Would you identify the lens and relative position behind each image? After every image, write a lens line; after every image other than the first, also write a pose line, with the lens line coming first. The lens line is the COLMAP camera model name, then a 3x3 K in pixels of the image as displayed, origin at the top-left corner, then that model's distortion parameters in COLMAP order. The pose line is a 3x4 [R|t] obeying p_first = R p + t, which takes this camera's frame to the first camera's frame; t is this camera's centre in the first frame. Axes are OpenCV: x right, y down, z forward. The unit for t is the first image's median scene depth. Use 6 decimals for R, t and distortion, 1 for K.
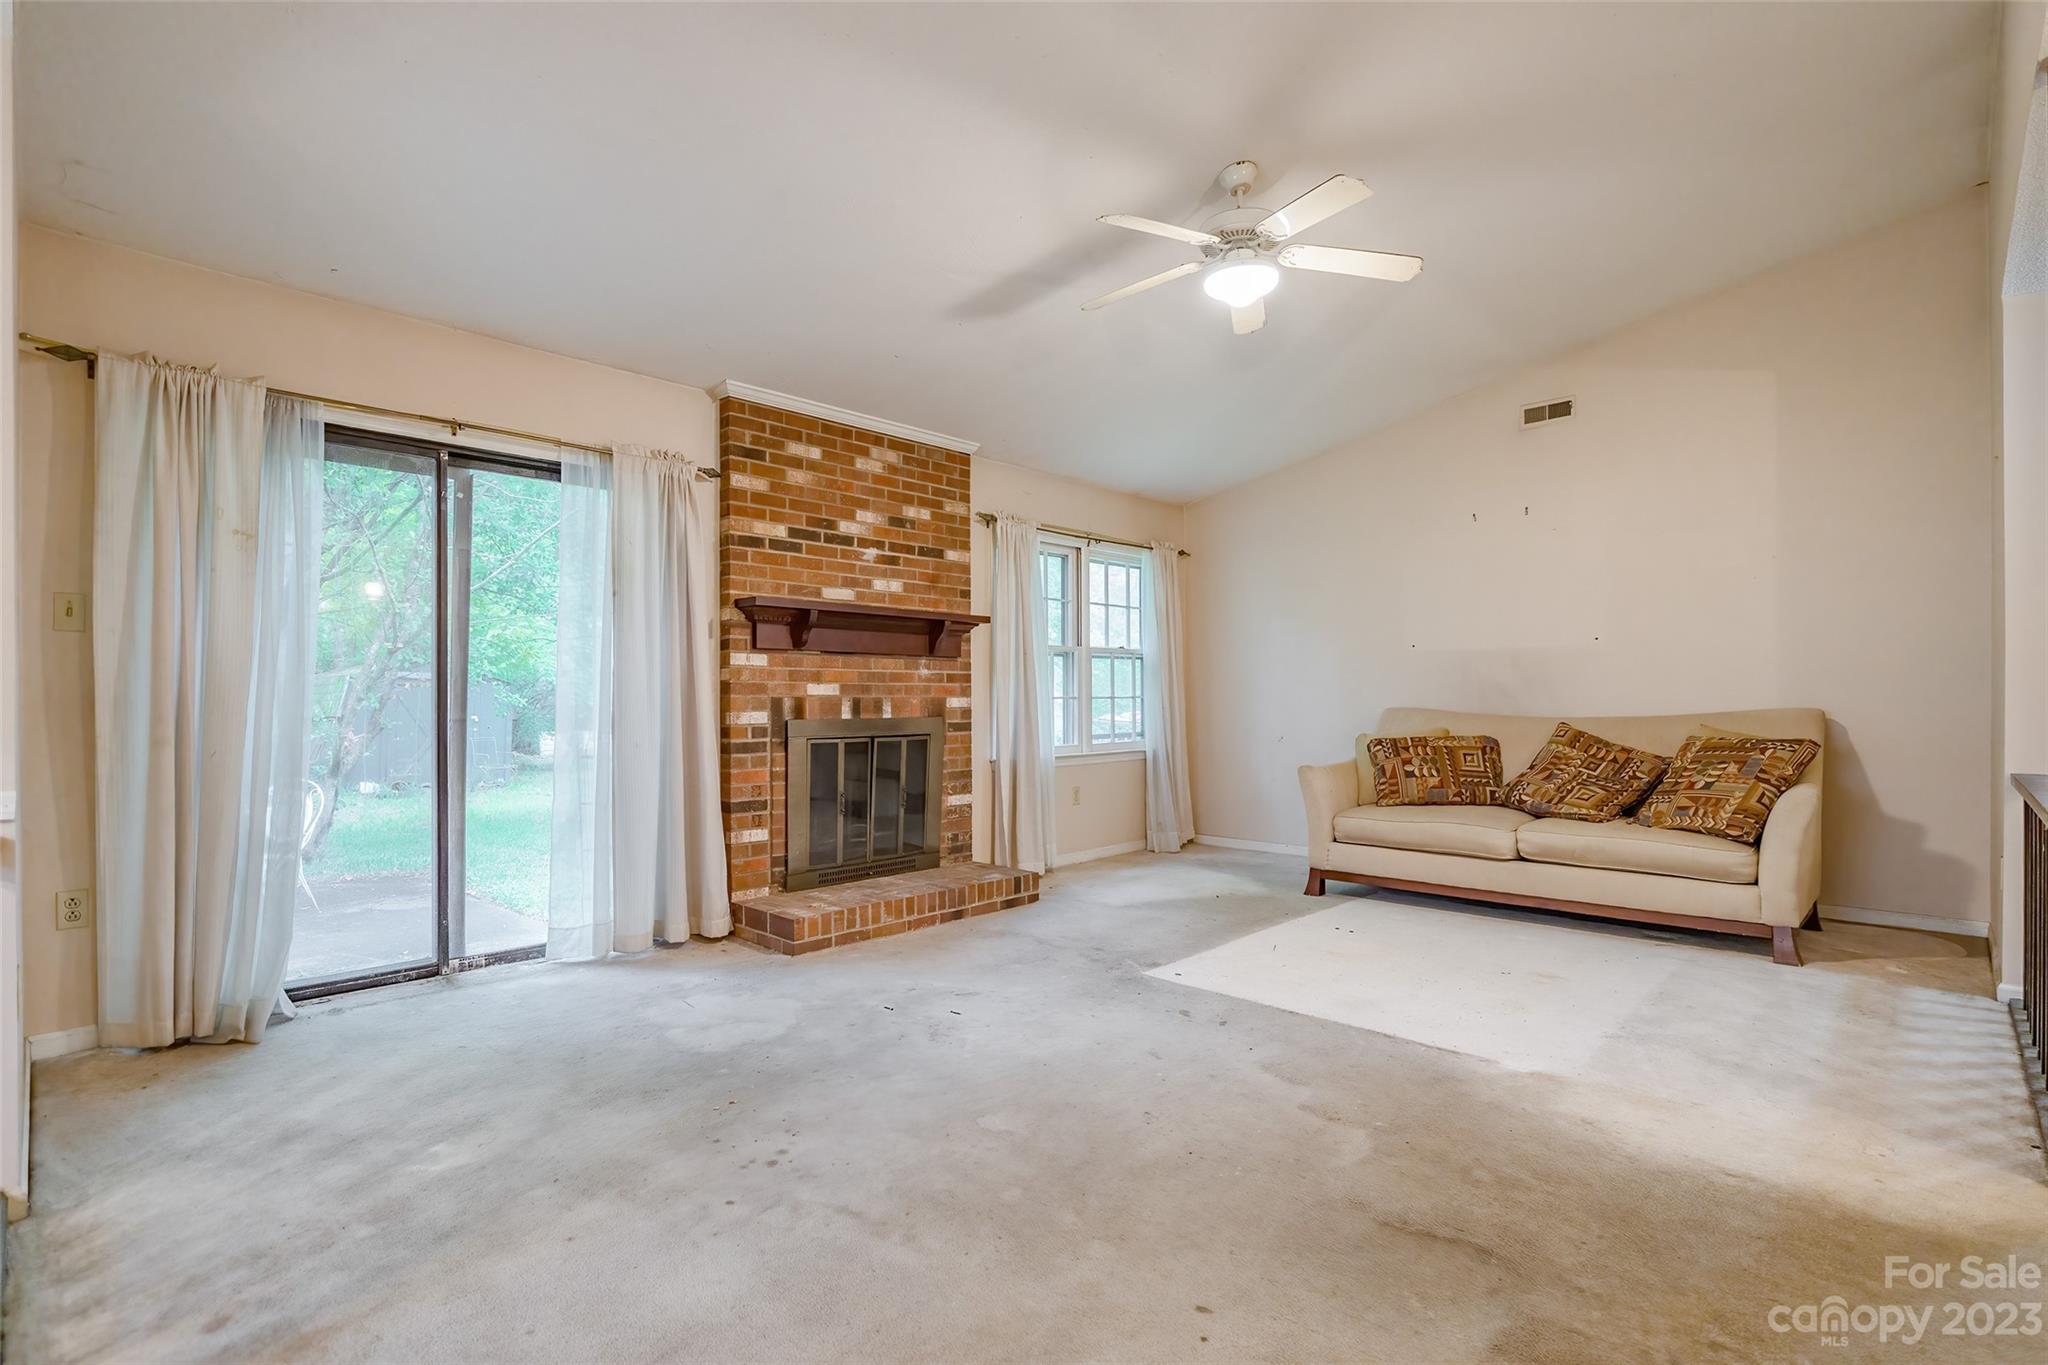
lens RADIAL K [[948.6, 0, 1007.2], [0, 948.6, 708.2], [0, 0, 1]] dist [-0.011901, 0.000728]
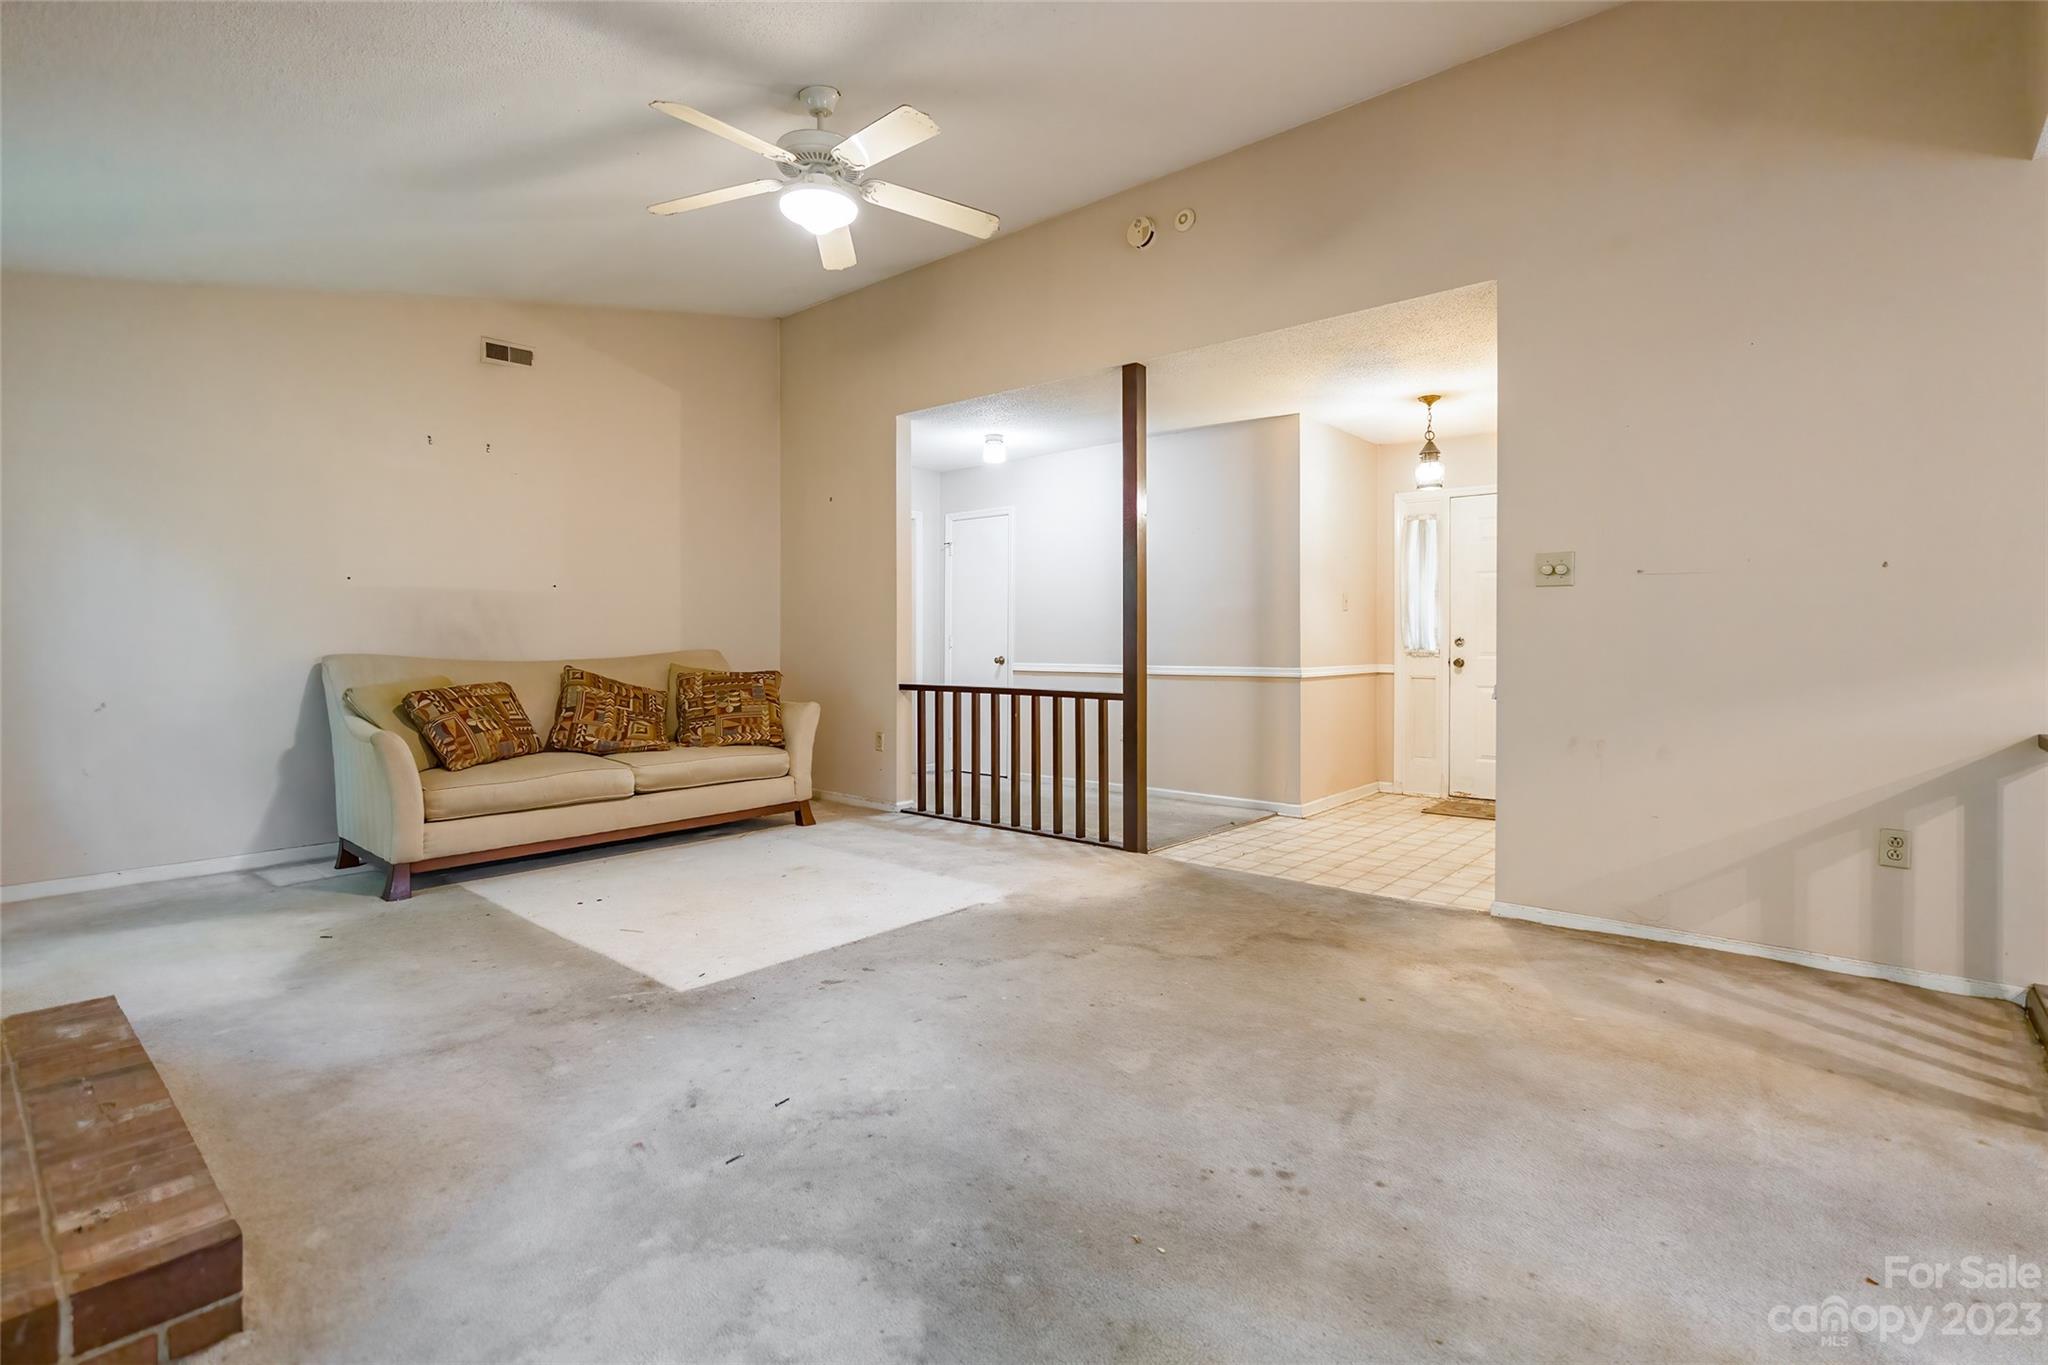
lens RADIAL K [[948.6, 0, 1017.3], [0, 948.6, 650.3], [0, 0, 1]] dist [-0.011901, 0.000728]
pose [[-0.052311, -0.006661, 0.998609, -0.546326], [0.013187, 0.999886, 0.007360, -0.003037], [-0.998544, 0.013553, -0.052217, 0.641030]]
